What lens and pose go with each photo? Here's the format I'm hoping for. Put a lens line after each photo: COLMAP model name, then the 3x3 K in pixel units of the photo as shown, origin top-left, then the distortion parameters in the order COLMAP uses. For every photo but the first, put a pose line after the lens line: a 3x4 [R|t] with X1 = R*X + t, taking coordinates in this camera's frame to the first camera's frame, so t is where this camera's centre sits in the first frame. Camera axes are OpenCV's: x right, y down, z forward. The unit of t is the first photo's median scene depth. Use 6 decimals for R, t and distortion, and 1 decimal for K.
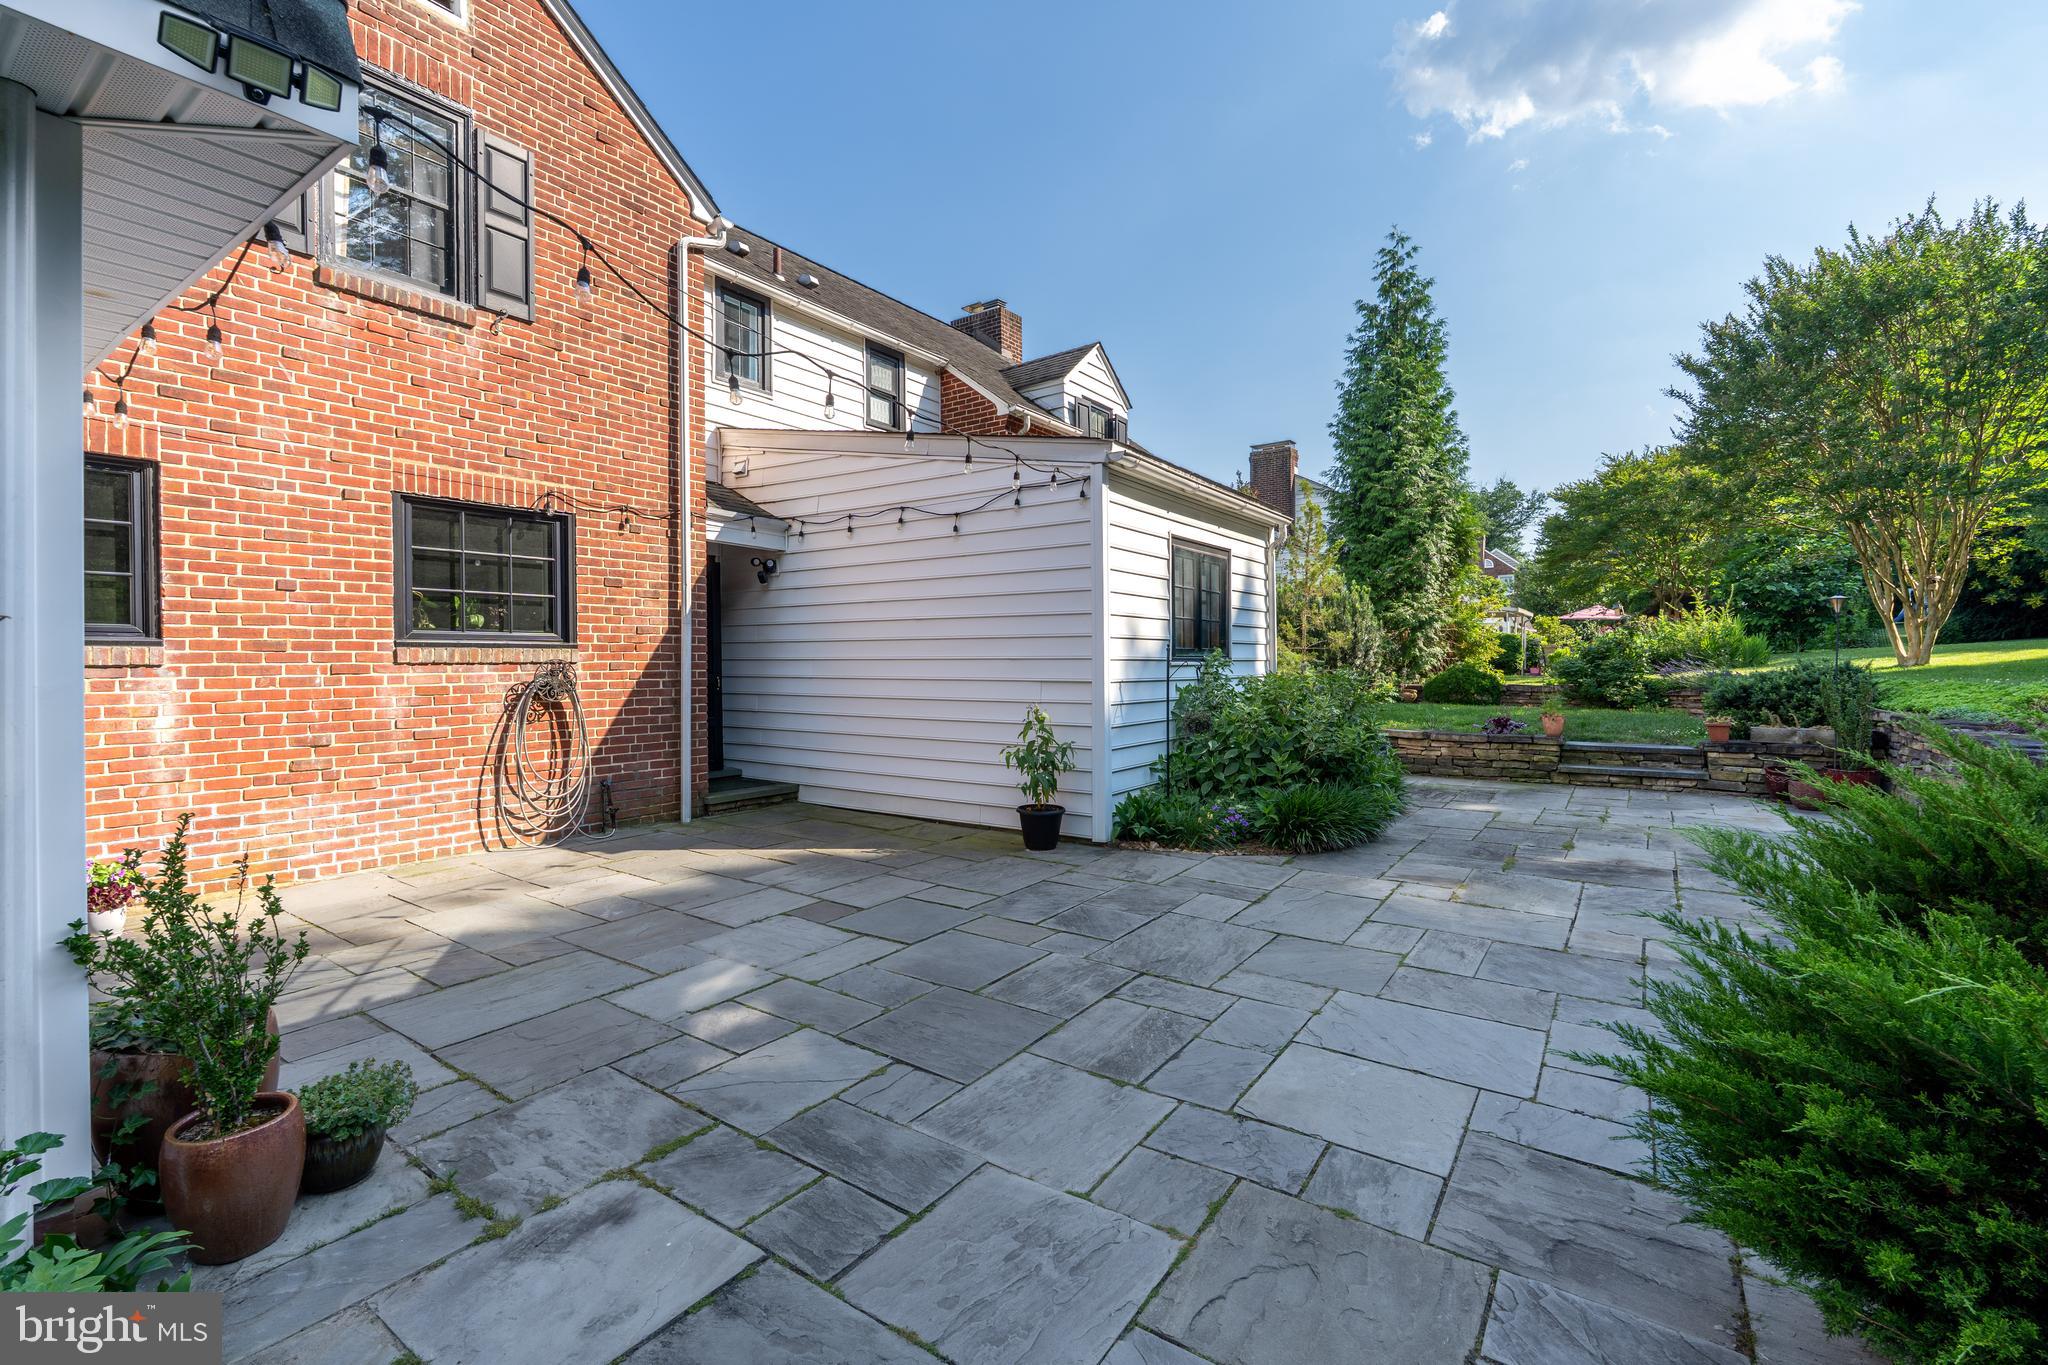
lens RADIAL K [[898.6, 0, 1021.0], [0, 898.6, 671.2], [0, 0, 1]] dist [-0.003557, 0.000251]
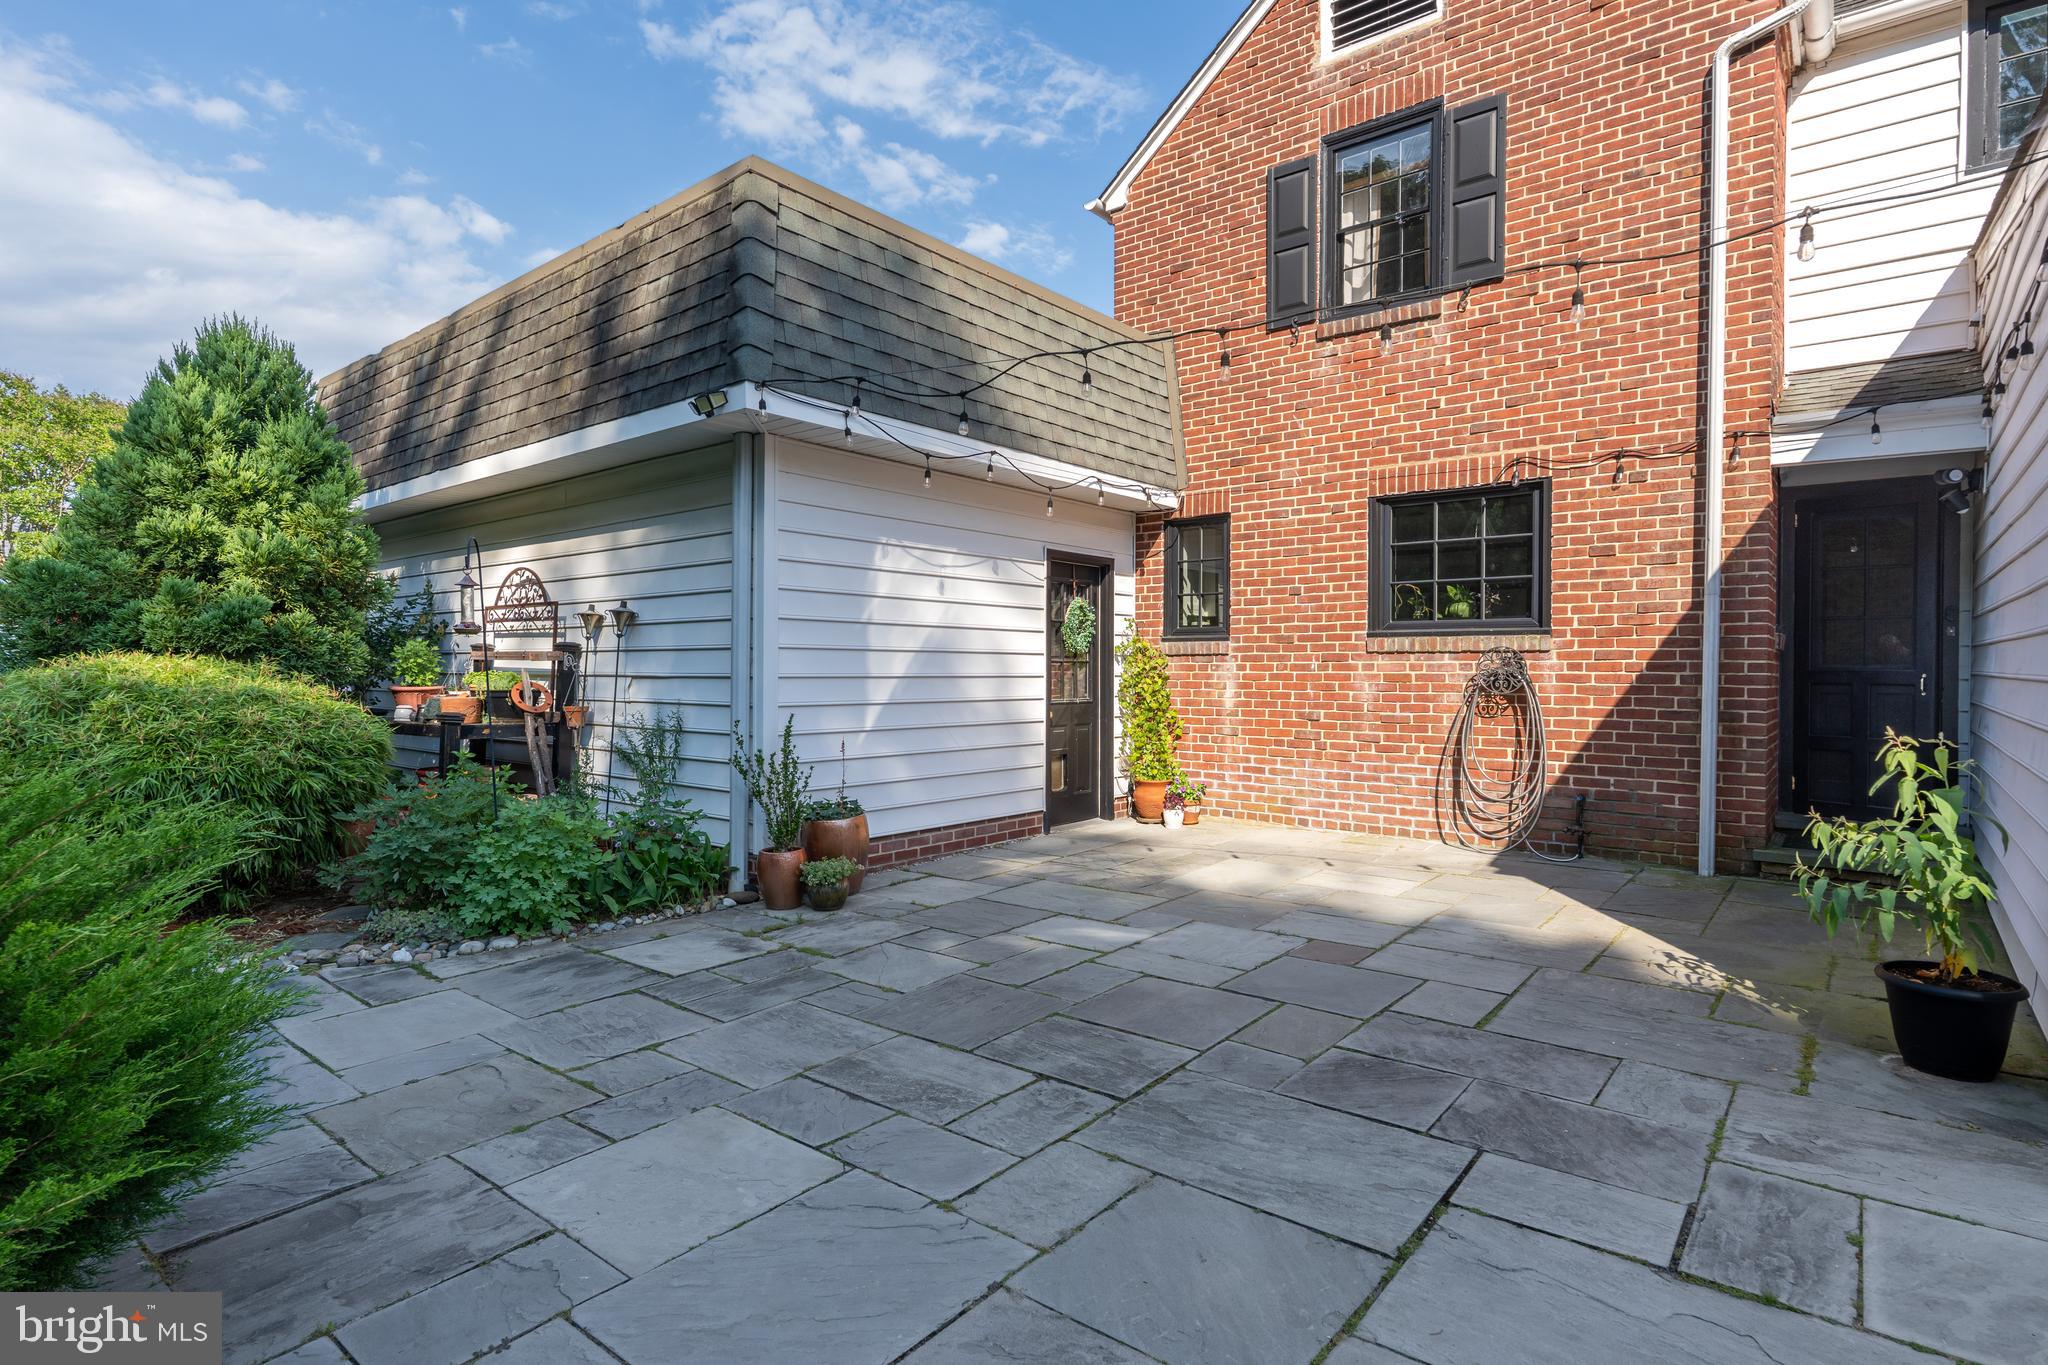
lens RADIAL K [[1046.8, 0, 1025.3], [0, 1046.8, 675.6], [0, 0, 1]] dist [-0.003553, 0.000838]
pose [[-0.079109, 0.012325, -0.996790, 0.580544], [-0.012658, 0.999831, 0.013367, 0.007697], [0.996786, 0.013675, -0.078939, 0.627449]]
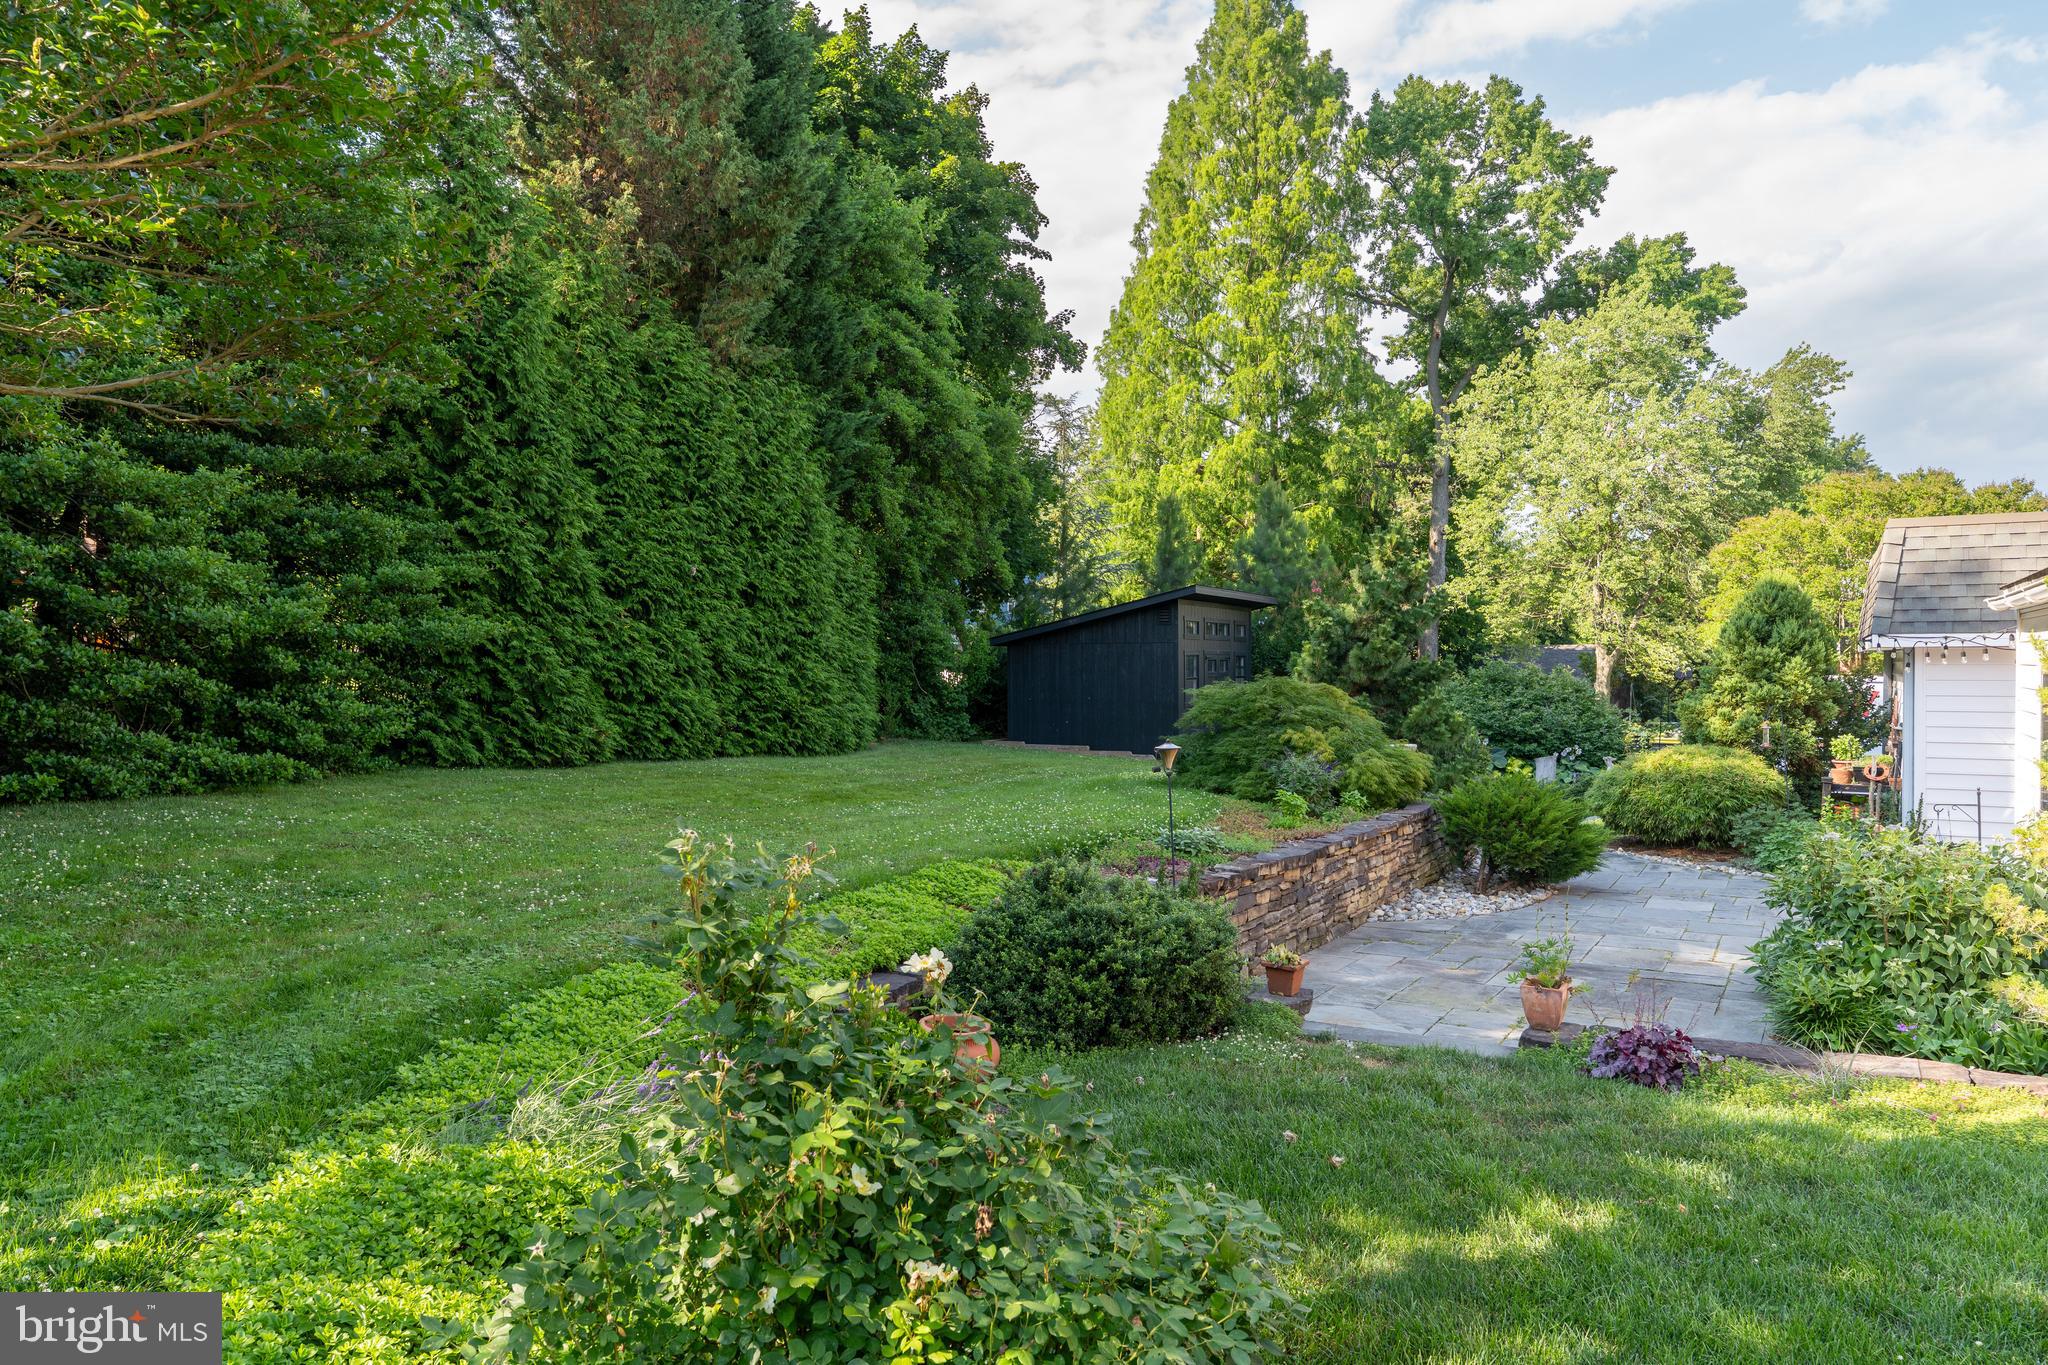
lens RADIAL K [[1378.6, 0, 1018.6], [0, 1378.6, 682.9], [0, 0, 1]] dist [-0.009838, -0.004729]
pose [[-0.997060, 0.007062, -0.076302, 1.373071], [0.005030, 0.999628, 0.026790, -0.199978], [0.076462, 0.026327, -0.996725, 2.534744]]
